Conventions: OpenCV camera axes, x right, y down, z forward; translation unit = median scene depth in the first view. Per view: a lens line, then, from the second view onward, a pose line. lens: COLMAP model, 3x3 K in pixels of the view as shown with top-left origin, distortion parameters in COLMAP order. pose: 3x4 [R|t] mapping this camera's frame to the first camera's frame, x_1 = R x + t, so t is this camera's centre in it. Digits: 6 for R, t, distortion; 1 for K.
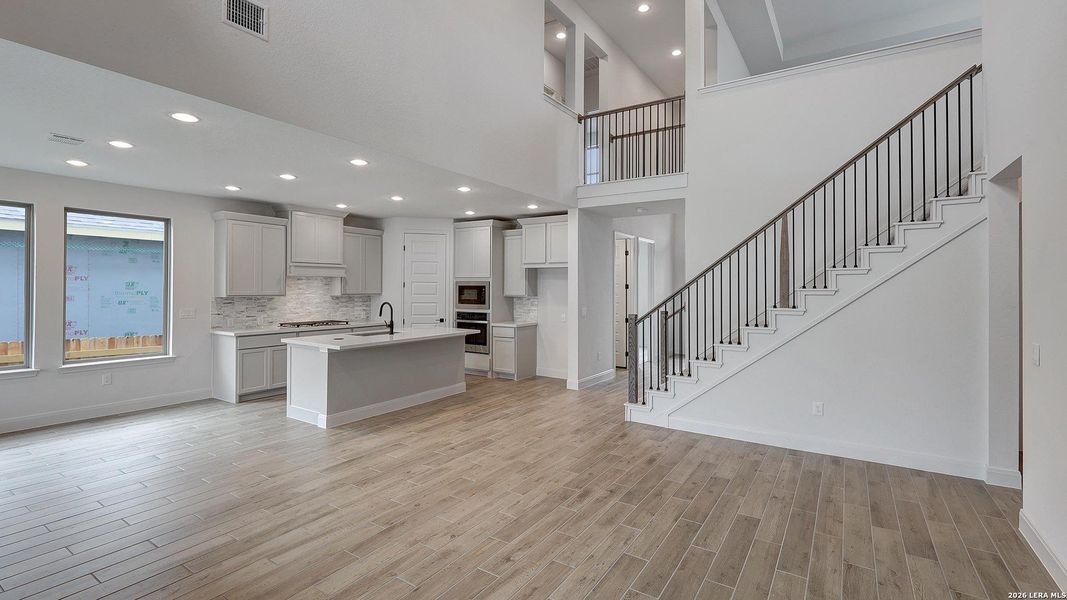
lens RADIAL K [[485.2, 0, 524.9], [0, 485.2, 289.1], [0, 0, 1]] dist [-0.000785, 0.000423]
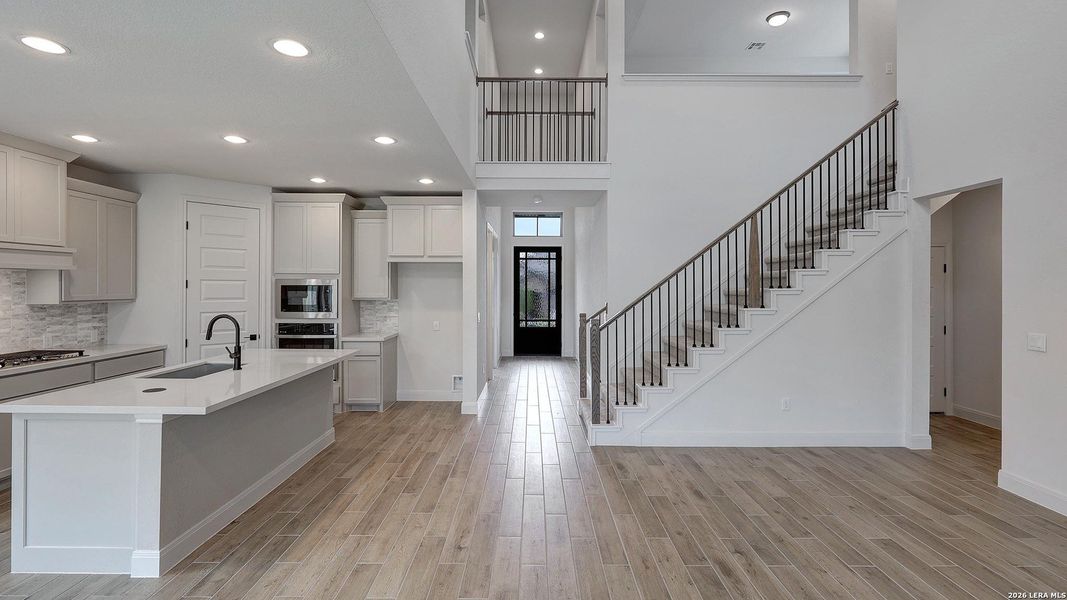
lens RADIAL K [[485.2, 0, 524.9], [0, 485.2, 289.1], [0, 0, 1]] dist [-0.000785, 0.000423]
pose [[0.830127, -0.006135, 0.557541, -0.252297], [0.003835, 0.999979, 0.005294, -0.004494], [-0.557562, -0.002257, 0.830133, 0.257724]]
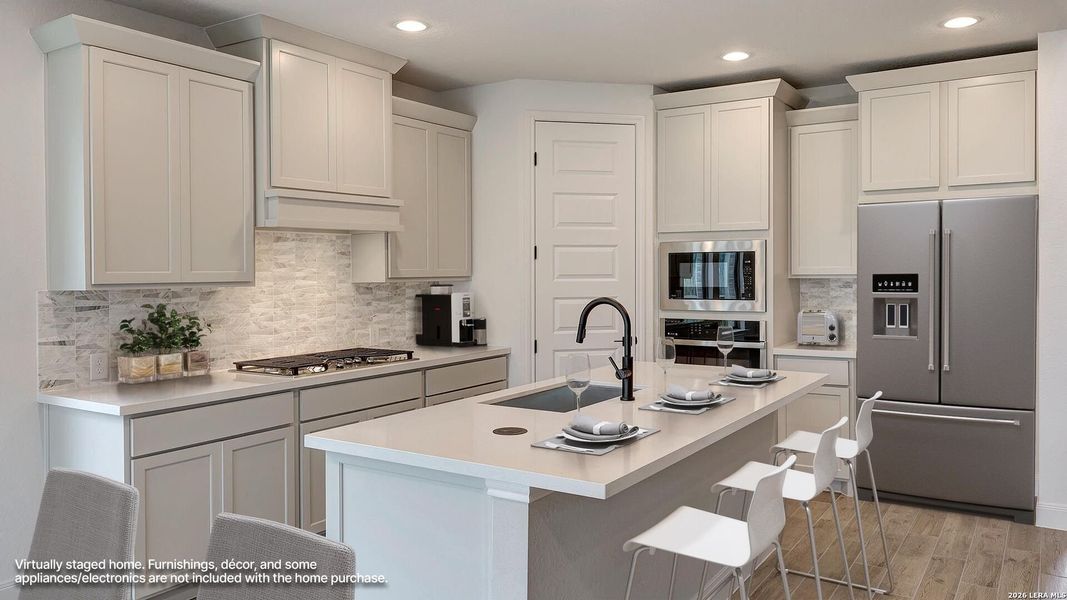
lens RADIAL K [[772.9, 0, 563.1], [0, 772.9, 277.4], [0, 0, 1]] dist [-0.005167, -0.004224]
pose [[0.998915, -0.014667, 0.044210, -0.272616], [0.014380, 0.999873, 0.006799, 0.007663], [-0.044304, -0.006156, 0.998999, 0.401882]]
